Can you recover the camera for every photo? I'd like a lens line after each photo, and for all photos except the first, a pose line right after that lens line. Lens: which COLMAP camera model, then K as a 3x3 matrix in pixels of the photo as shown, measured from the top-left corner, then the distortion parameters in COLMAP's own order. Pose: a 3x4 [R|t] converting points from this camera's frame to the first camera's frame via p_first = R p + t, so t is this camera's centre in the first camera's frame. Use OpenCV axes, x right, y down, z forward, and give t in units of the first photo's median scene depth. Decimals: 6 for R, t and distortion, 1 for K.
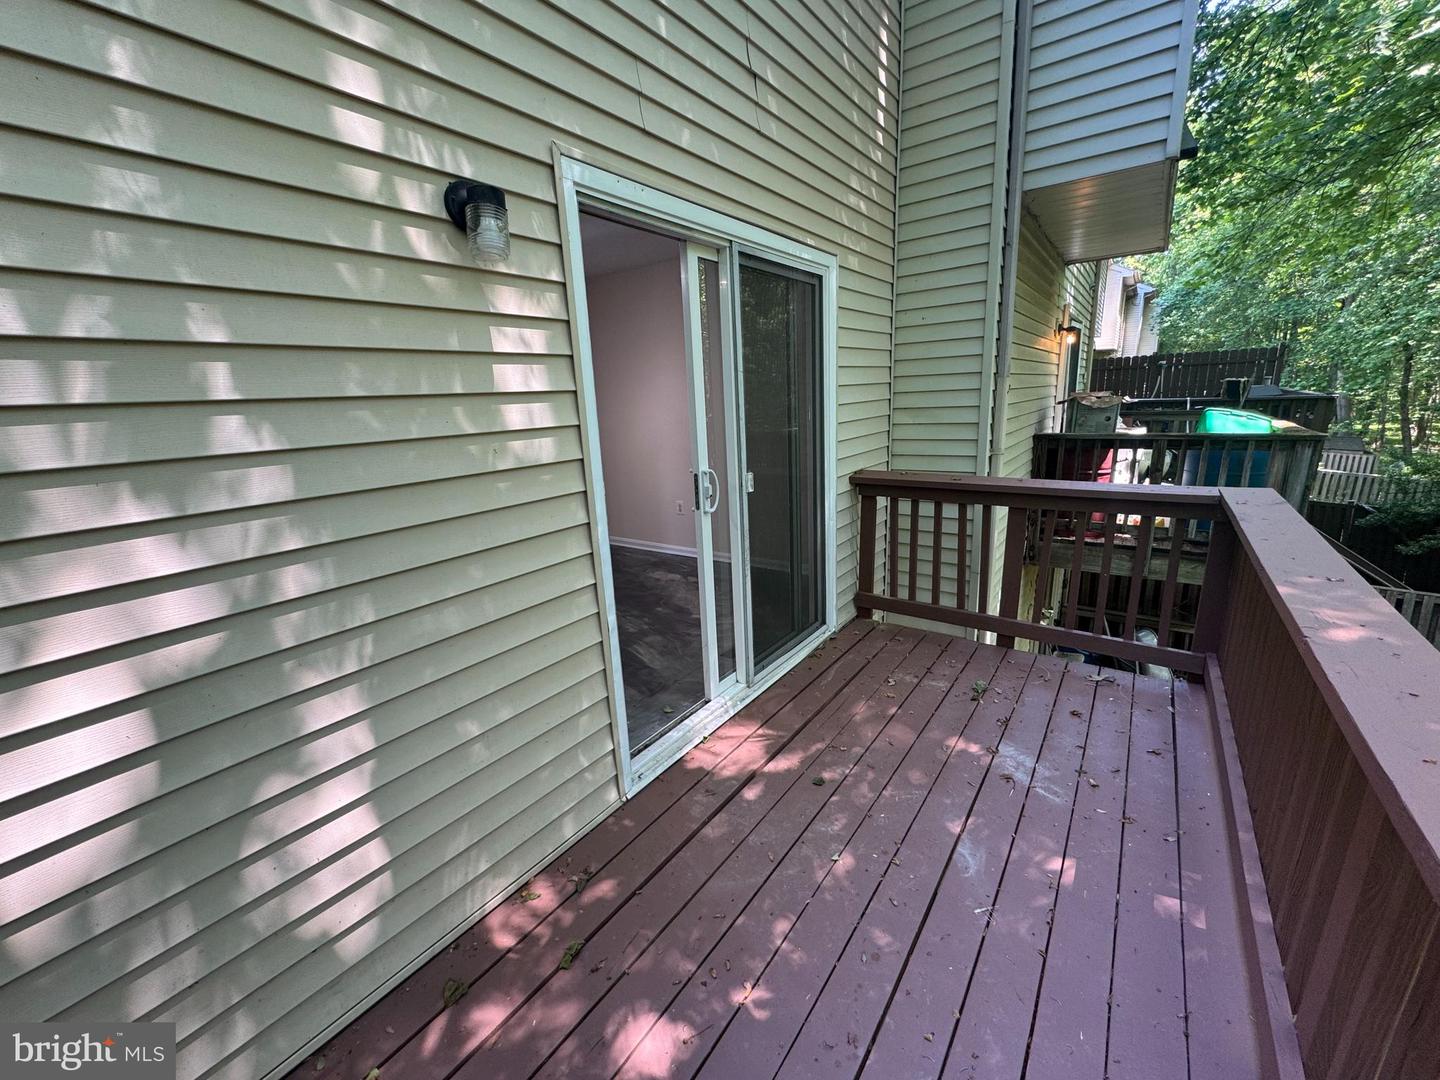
lens RADIAL K [[578.0, 0, 715.9], [0, 578.0, 545.4], [0, 0, 1]] dist [-0.001245, 0.000399]
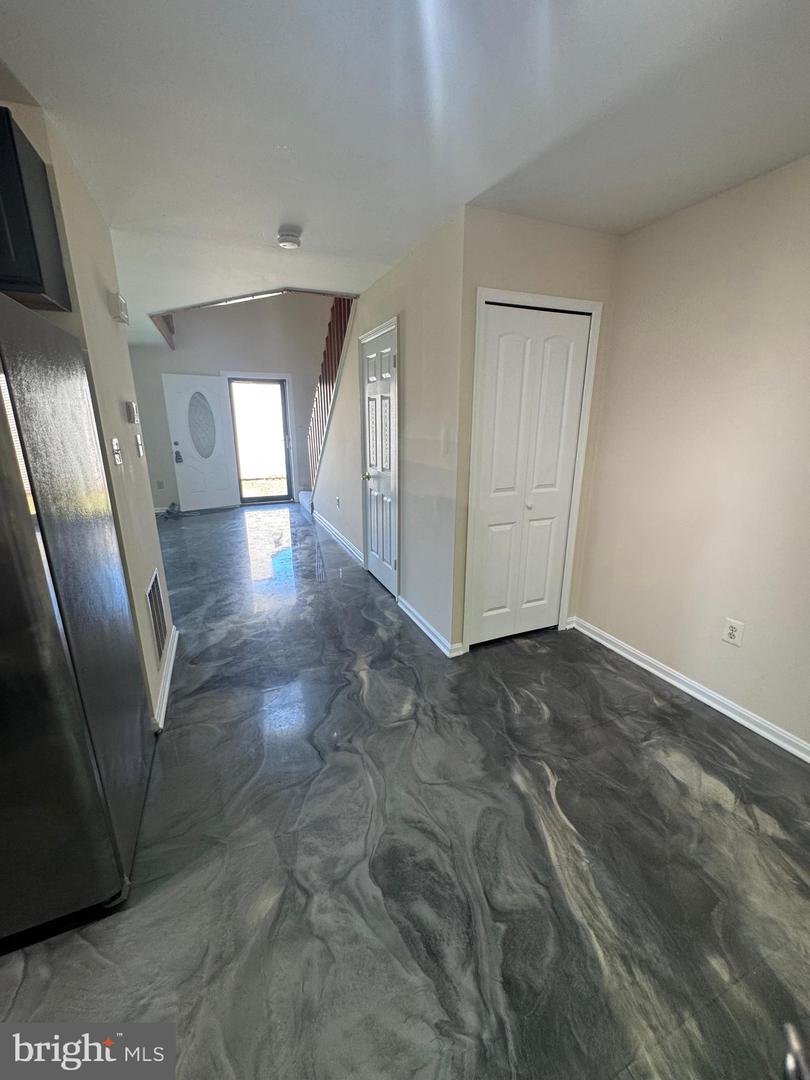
lens RADIAL K [[433.5, 0, 406.1], [0, 433.5, 538.7], [0, 0, 1]] dist [-0.001245, 0.000399]
pose [[0.860823, 0.196470, -0.469450, -0.177342], [-0.179784, 0.980395, 0.080639, -0.150546], [0.476090, 0.014984, 0.879269, 0.534438]]
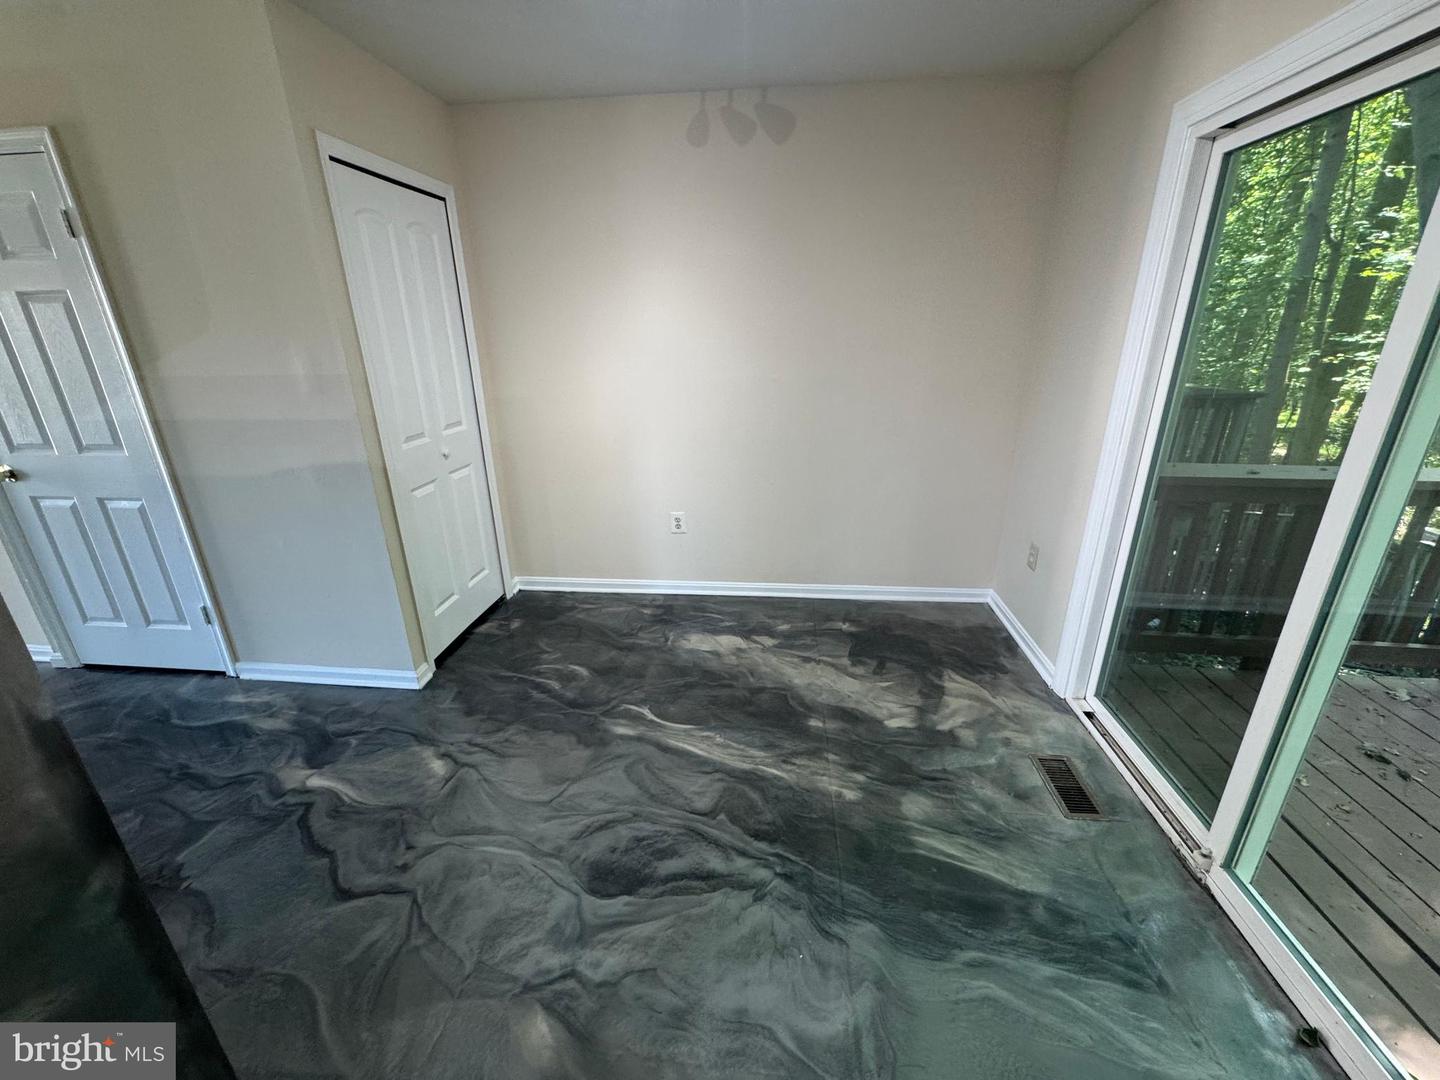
lens RADIAL K [[578.0, 0, 717.9], [0, 578.0, 537.9], [0, 0, 1]] dist [-0.001245, 0.000399]
pose [[0.863307, -0.126722, 0.488511, -0.384486], [0.091433, 0.991217, 0.095545, -0.121623], [-0.496328, -0.037819, 0.867311, 0.474588]]
